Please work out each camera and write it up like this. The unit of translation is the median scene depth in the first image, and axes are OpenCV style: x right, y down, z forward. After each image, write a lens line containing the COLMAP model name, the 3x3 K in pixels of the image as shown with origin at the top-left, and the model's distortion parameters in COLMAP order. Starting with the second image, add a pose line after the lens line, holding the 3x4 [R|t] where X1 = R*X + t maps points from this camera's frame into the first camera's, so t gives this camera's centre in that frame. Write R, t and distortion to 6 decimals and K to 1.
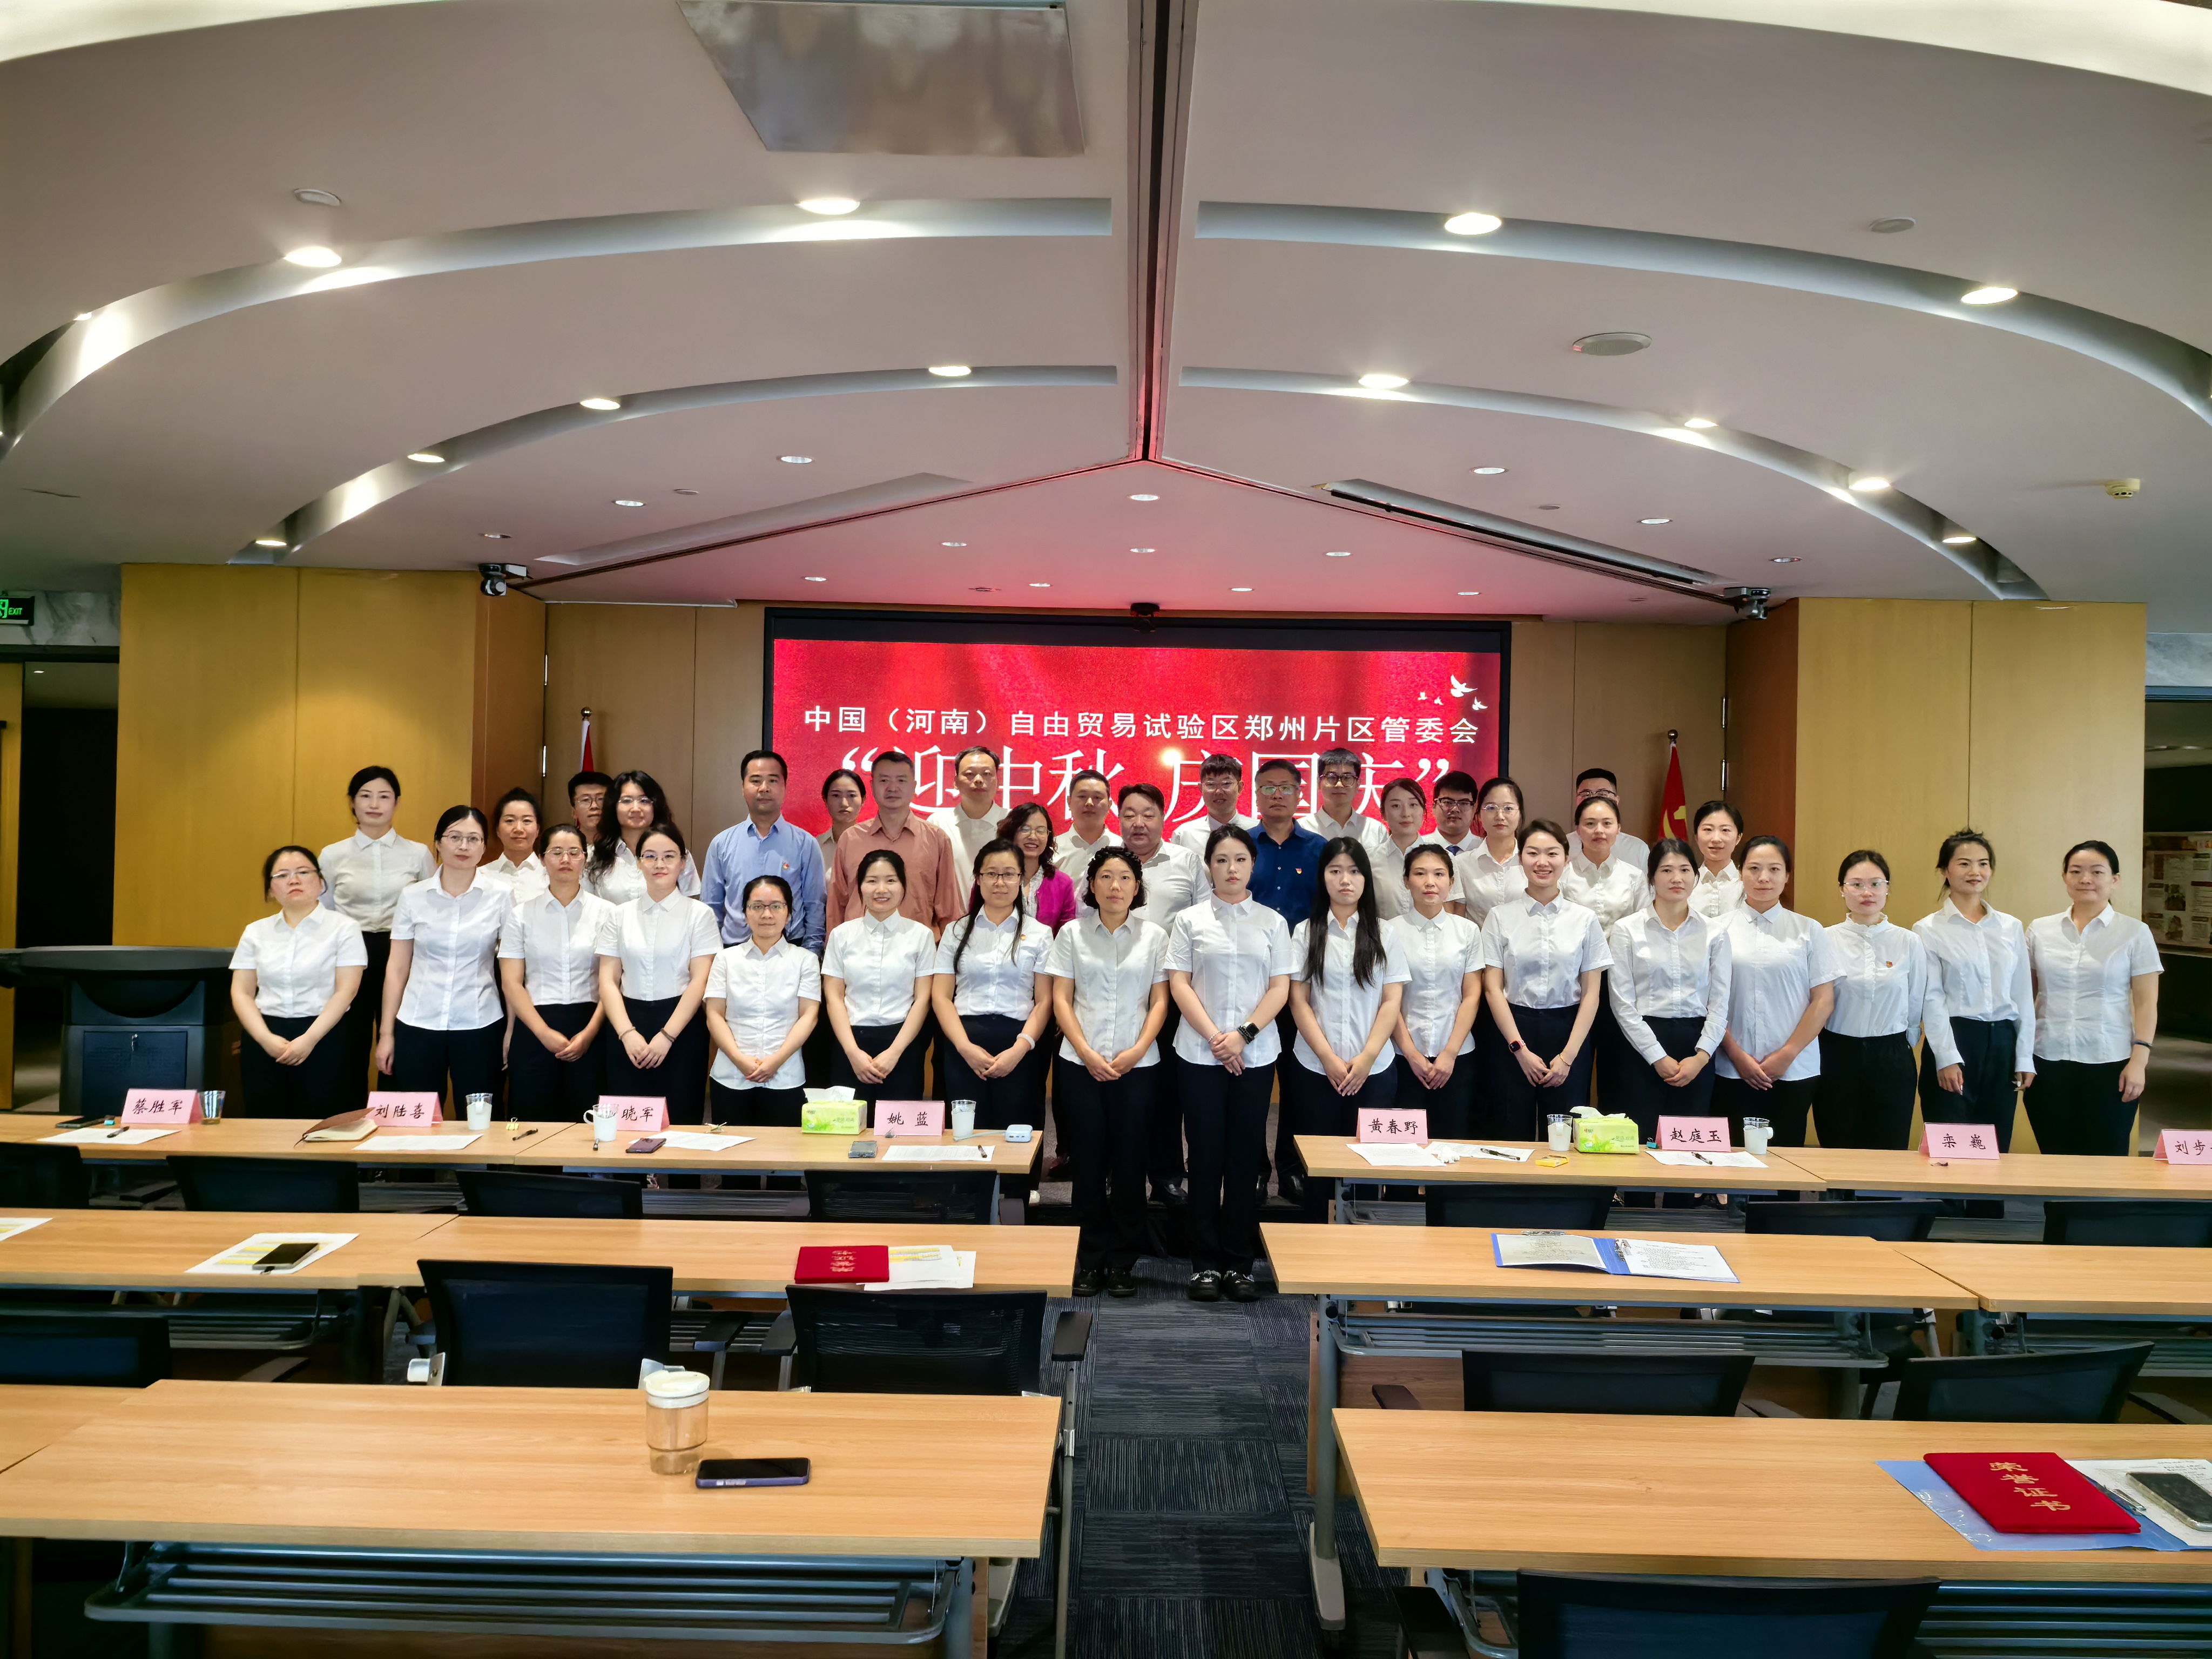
lens RADIAL K [[1672.5, 0, 1106.0], [0, 1672.5, 829.5], [0, 0, 1]] dist [0.104883, -0.139034]
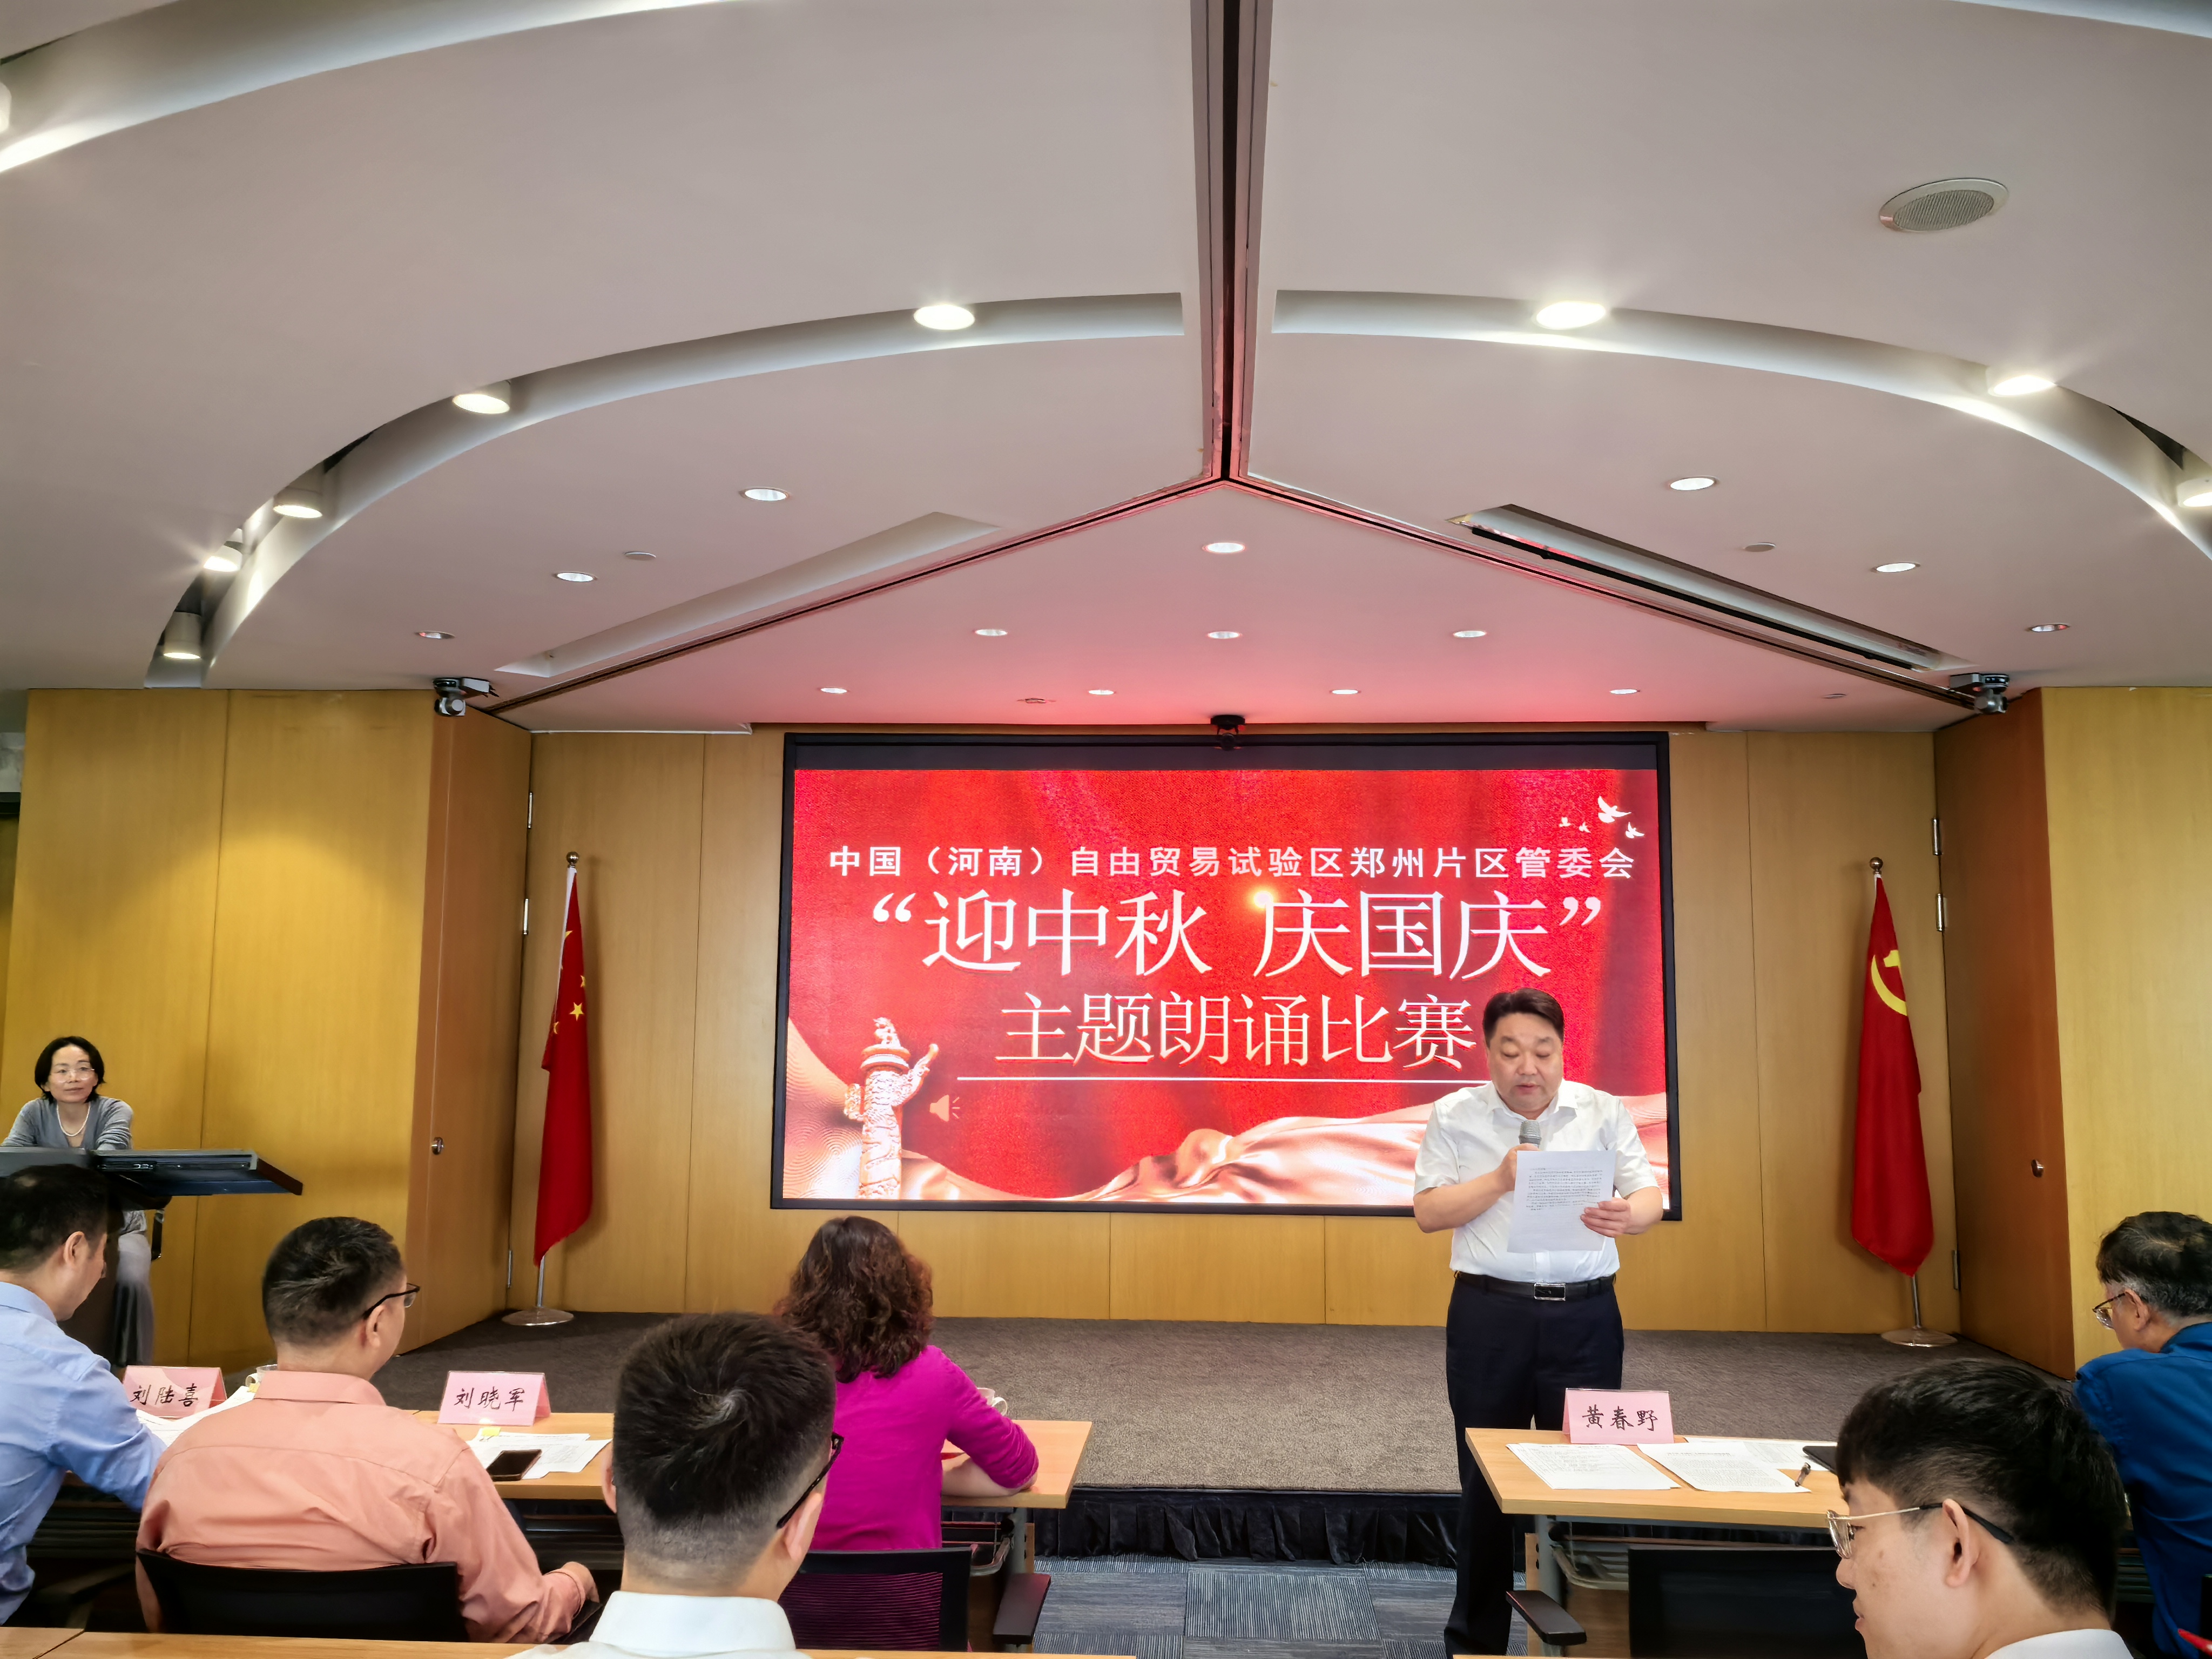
lens RADIAL K [[1672.5, 0, 1106.0], [0, 1672.5, 829.5], [0, 0, 1]] dist [0.104883, -0.139034]
pose [[0.998620, -0.017687, -0.049446, 0.002725], [0.012627, 0.994823, -0.100838, 0.005553], [0.050973, 0.100074, 0.993673, 0.162208]]
